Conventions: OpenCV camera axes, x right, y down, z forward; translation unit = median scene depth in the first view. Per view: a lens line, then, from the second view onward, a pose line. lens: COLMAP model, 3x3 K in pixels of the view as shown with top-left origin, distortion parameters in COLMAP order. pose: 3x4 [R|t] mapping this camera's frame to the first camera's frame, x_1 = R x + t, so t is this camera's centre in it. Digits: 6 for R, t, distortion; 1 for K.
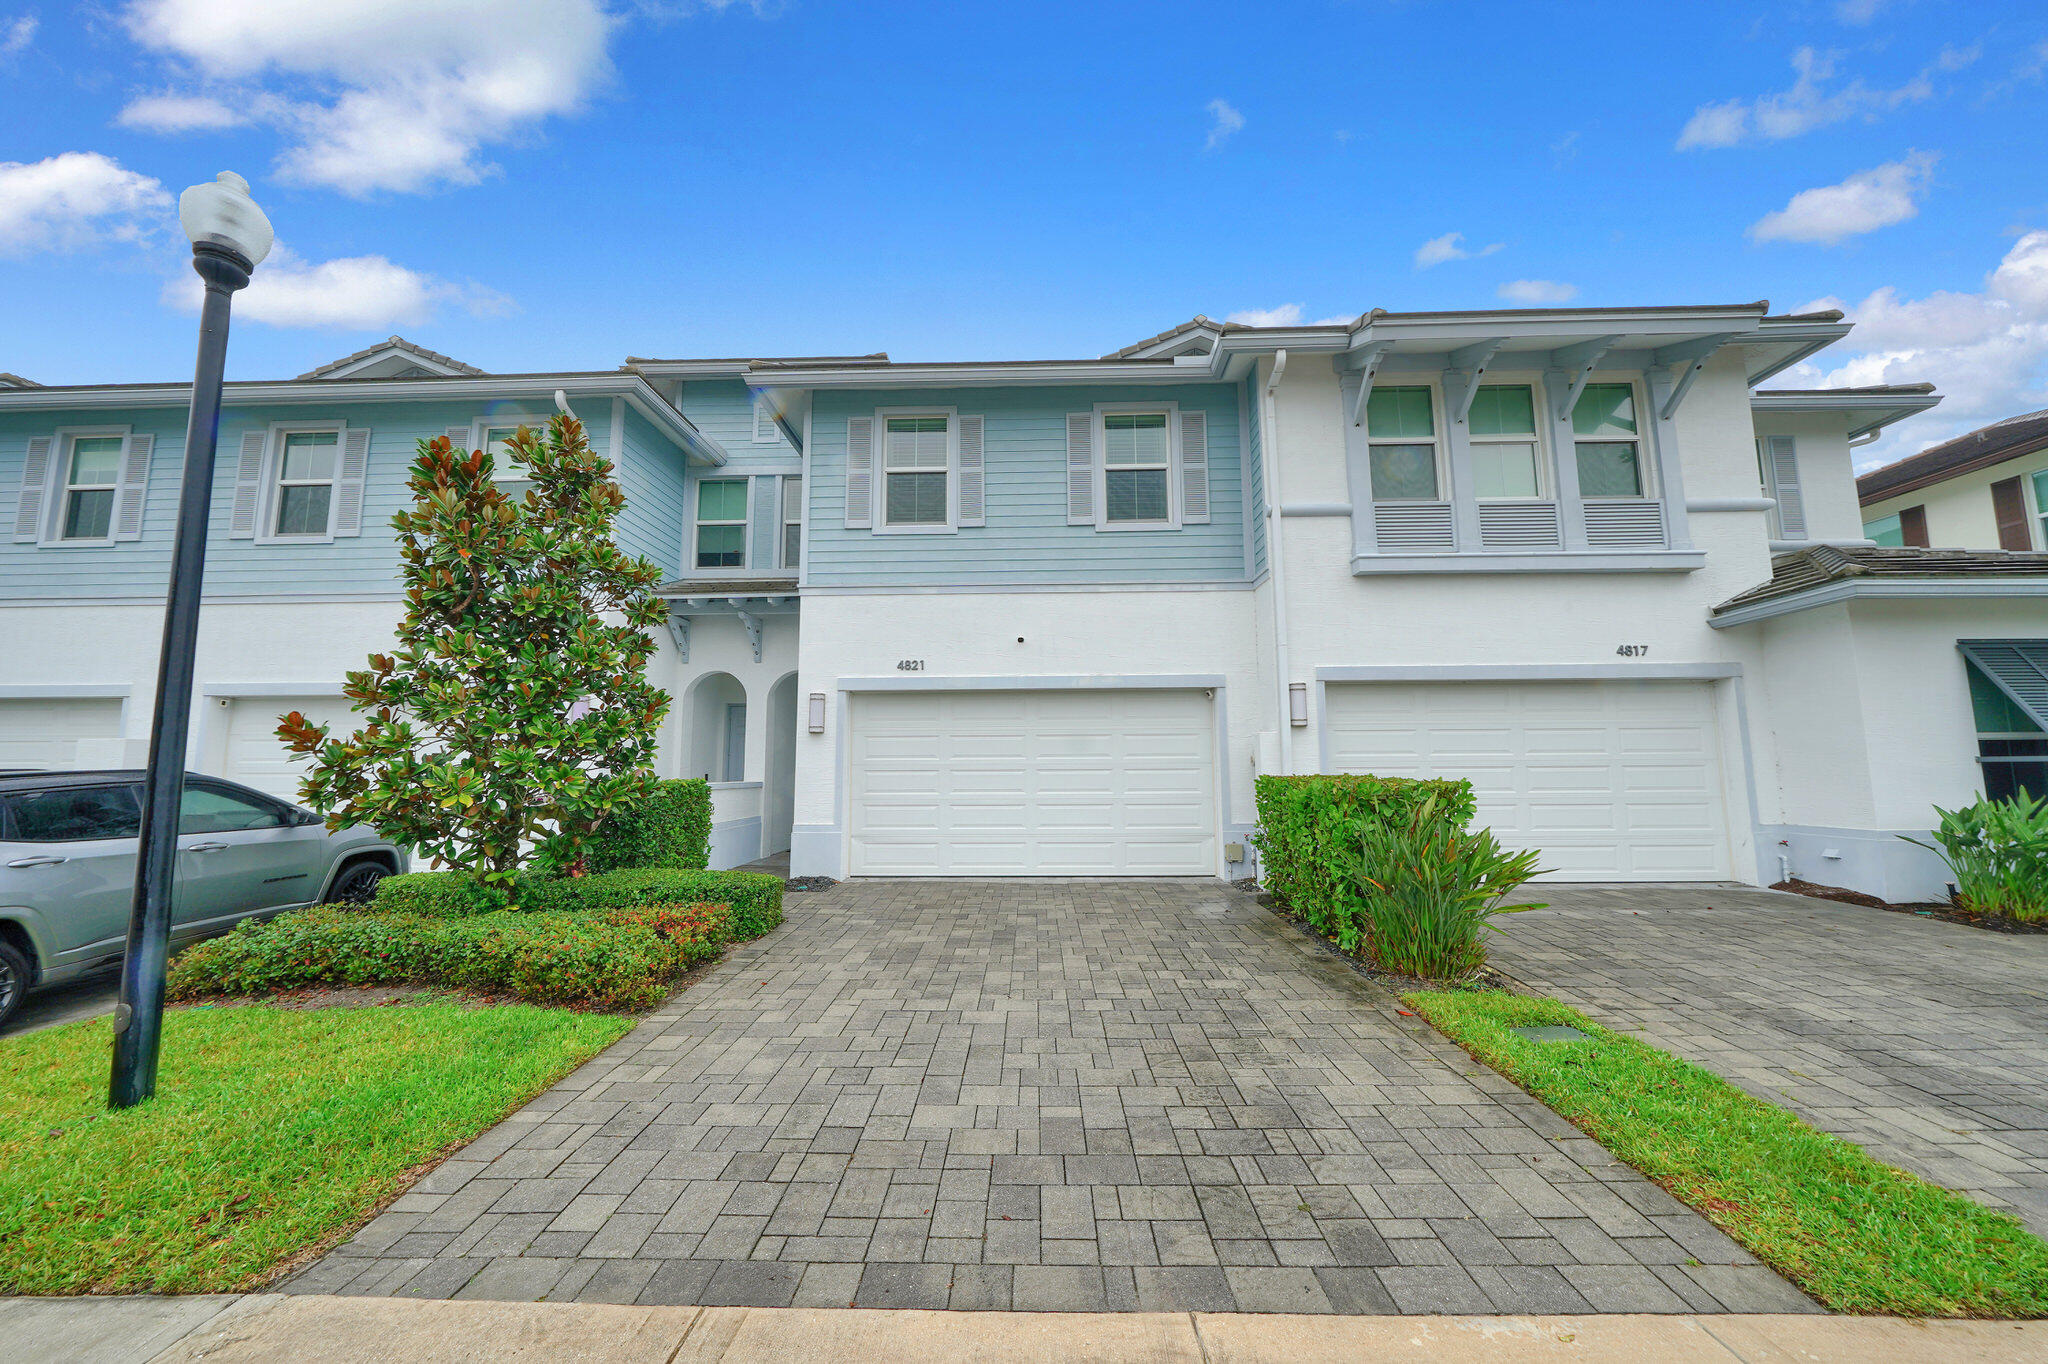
lens RADIAL K [[712.8, 0, 1020.1], [0, 712.8, 690.4], [0, 0, 1]] dist [-0.003511, -0.000017]
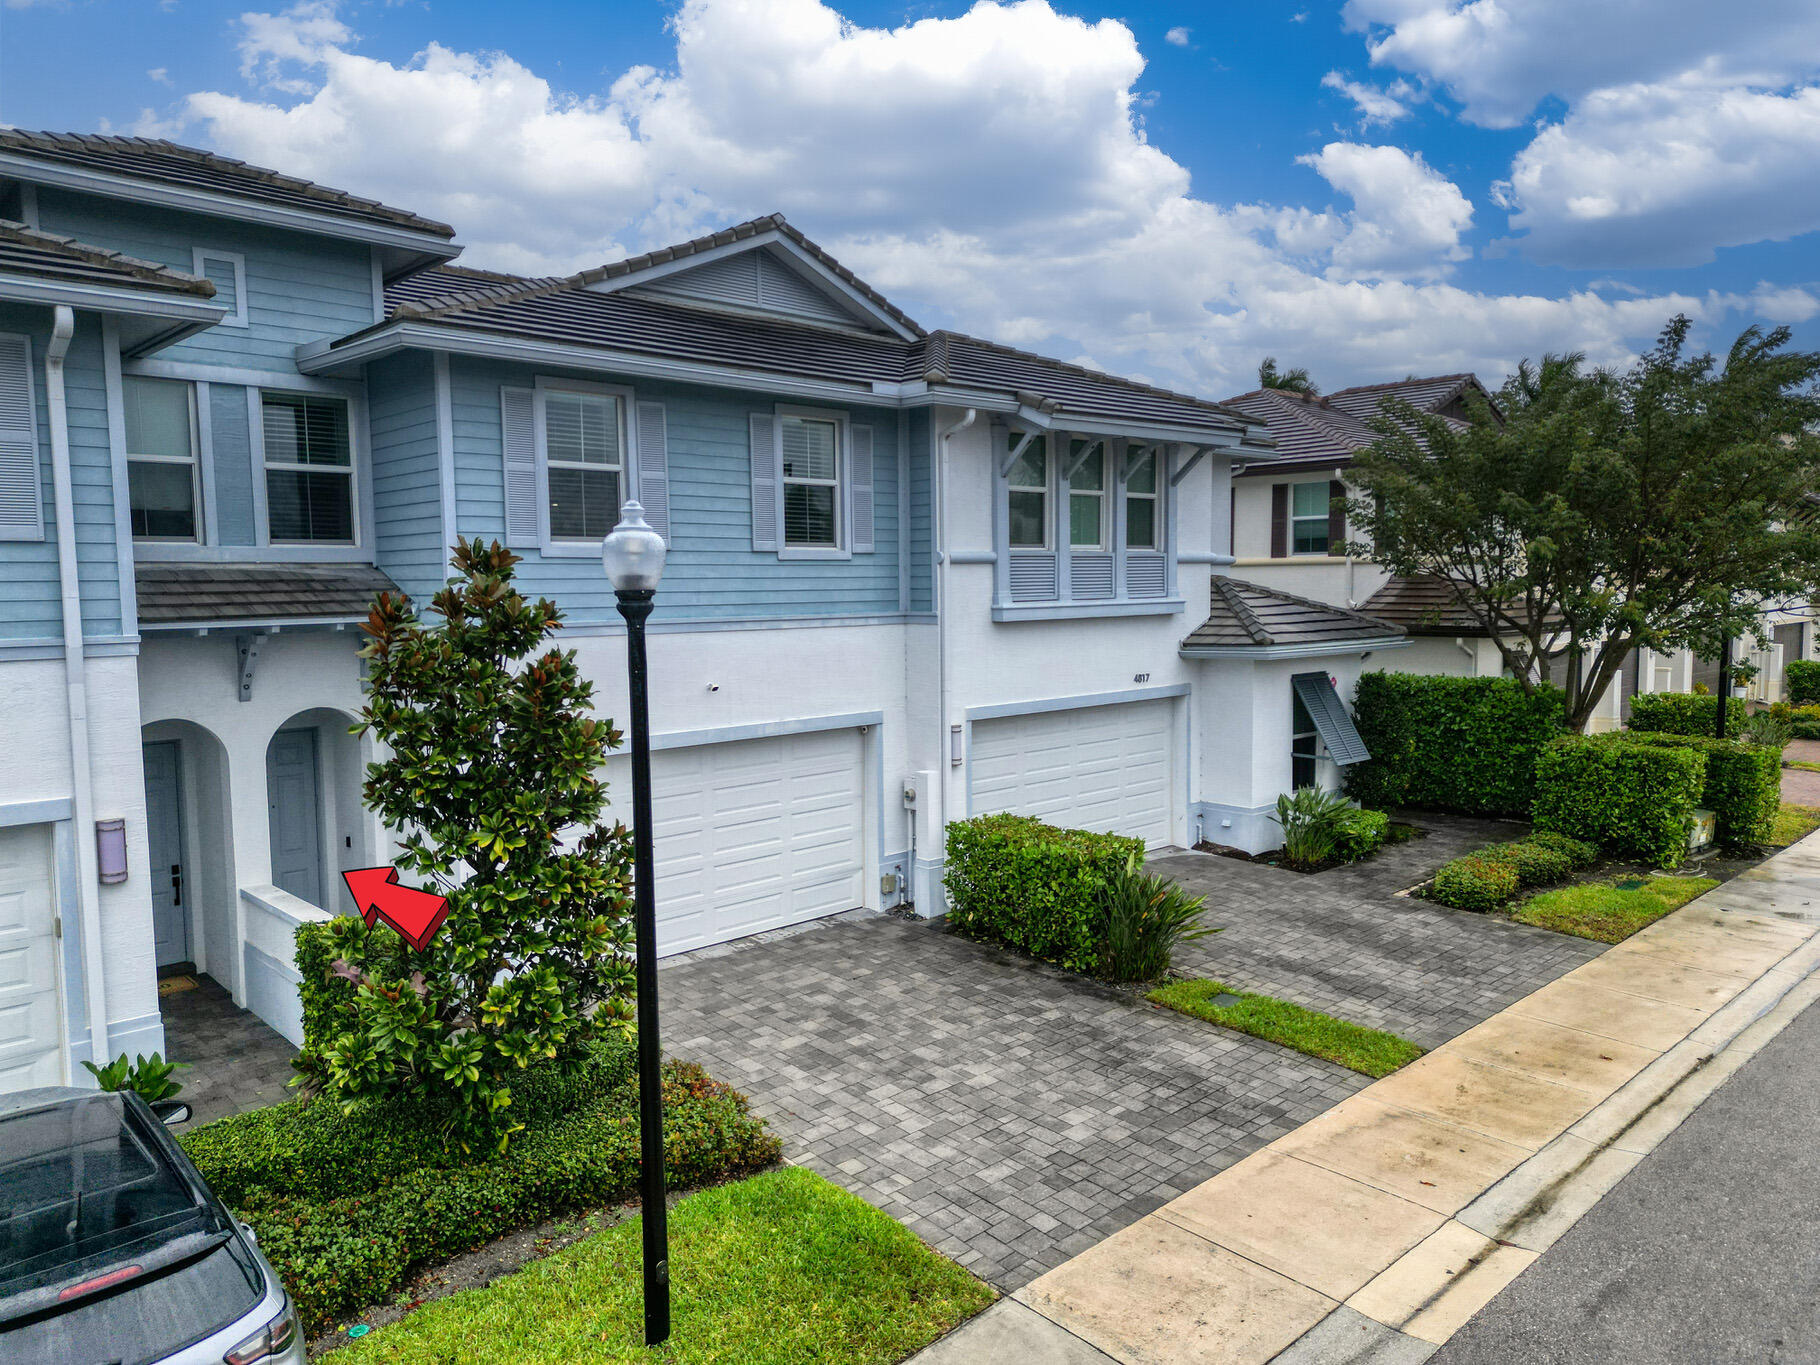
lens RADIAL K [[1292.7, 0, 919.1], [0, 1292.7, 680.2], [0, 0, 1]] dist [0.025093, -0.022327]
pose [[0.702035, -0.061820, 0.709454, -1.030615], [-0.079922, 0.983092, 0.164751, -0.395441], [-0.707644, -0.172362, 0.685224, -0.285402]]
